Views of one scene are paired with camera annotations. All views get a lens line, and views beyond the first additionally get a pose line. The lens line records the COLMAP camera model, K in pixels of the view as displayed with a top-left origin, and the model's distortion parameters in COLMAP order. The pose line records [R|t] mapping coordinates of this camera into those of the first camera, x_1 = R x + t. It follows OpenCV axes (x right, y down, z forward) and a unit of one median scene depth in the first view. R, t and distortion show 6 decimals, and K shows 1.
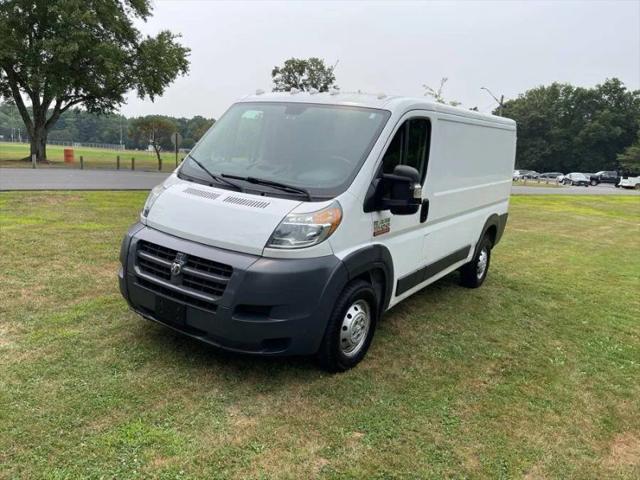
lens RADIAL K [[480.8, 0, 318.0], [0, 480.8, 238.6], [0, 0, 1]] dist [0.080106, -0.115451]
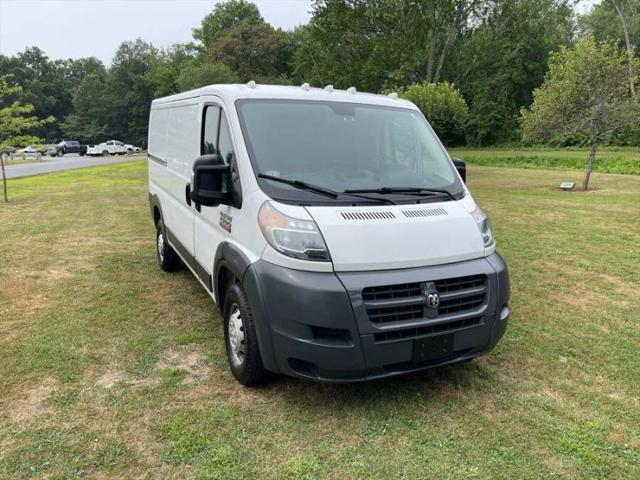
lens RADIAL K [[480.8, 0, 318.3], [0, 480.8, 237.2], [0, 0, 1]] dist [0.080106, -0.115451]
pose [[0.502325, -0.239431, 0.830869, -0.983478], [0.191489, 0.967843, 0.163133, -0.208405], [-0.843209, 0.077156, 0.532020, 0.617433]]
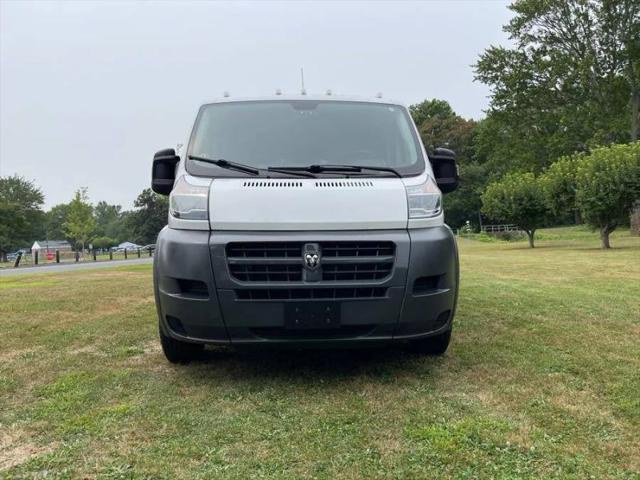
lens RADIAL K [[480.8, 0, 319.8], [0, 480.8, 235.4], [0, 0, 1]] dist [0.080106, -0.115451]
pose [[0.794239, -0.100064, 0.599310, -0.675972], [0.199987, 0.974440, -0.102336, 0.092485], [-0.573751, 0.201133, 0.793949, 0.305145]]
